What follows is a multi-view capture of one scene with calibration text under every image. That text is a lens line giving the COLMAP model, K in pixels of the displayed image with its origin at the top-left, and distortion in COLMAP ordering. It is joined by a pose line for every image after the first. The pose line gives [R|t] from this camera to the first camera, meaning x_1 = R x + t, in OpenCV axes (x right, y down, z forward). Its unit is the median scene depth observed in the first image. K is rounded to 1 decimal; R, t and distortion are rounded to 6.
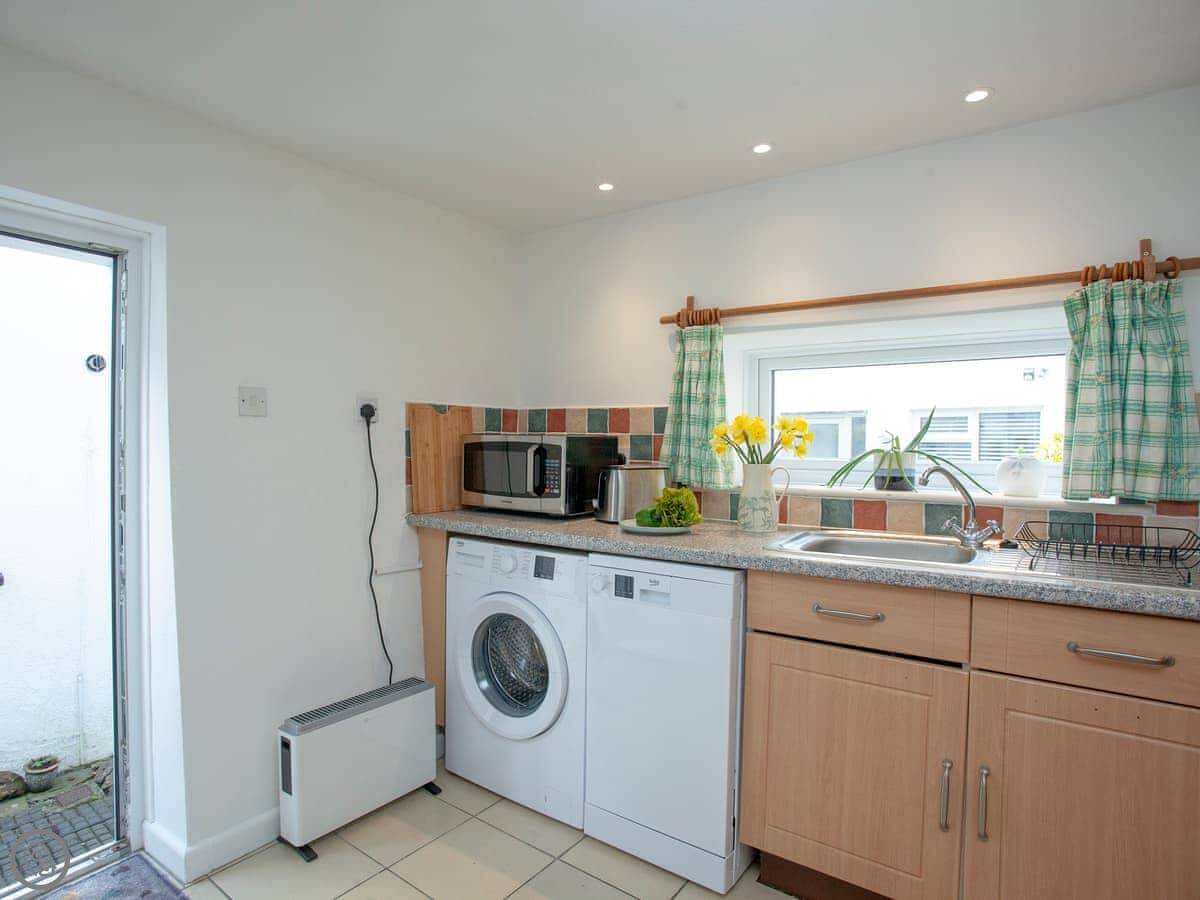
lens RADIAL K [[708.7, 0, 598.3], [0, 708.7, 466.5], [0, 0, 1]] dist [-0.013802, 0.000382]
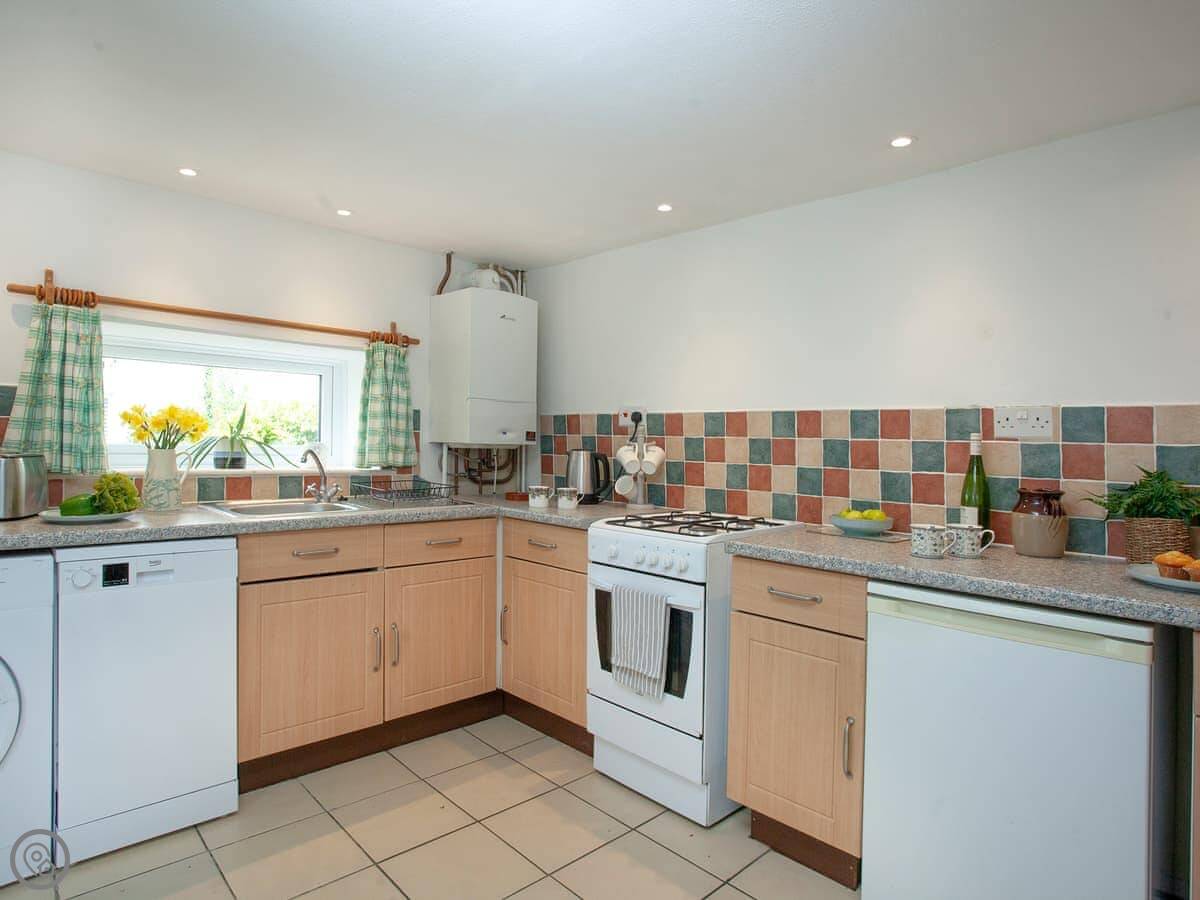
lens RADIAL K [[642.6, 0, 594.0], [0, 642.6, 448.7], [0, 0, 1]] dist [-0.002093, -0.000425]
pose [[0.183416, -0.009749, 0.982987, -0.712587], [0.013274, 0.999884, 0.007440, -0.003181], [-0.982946, 0.011684, 0.183524, 0.180814]]
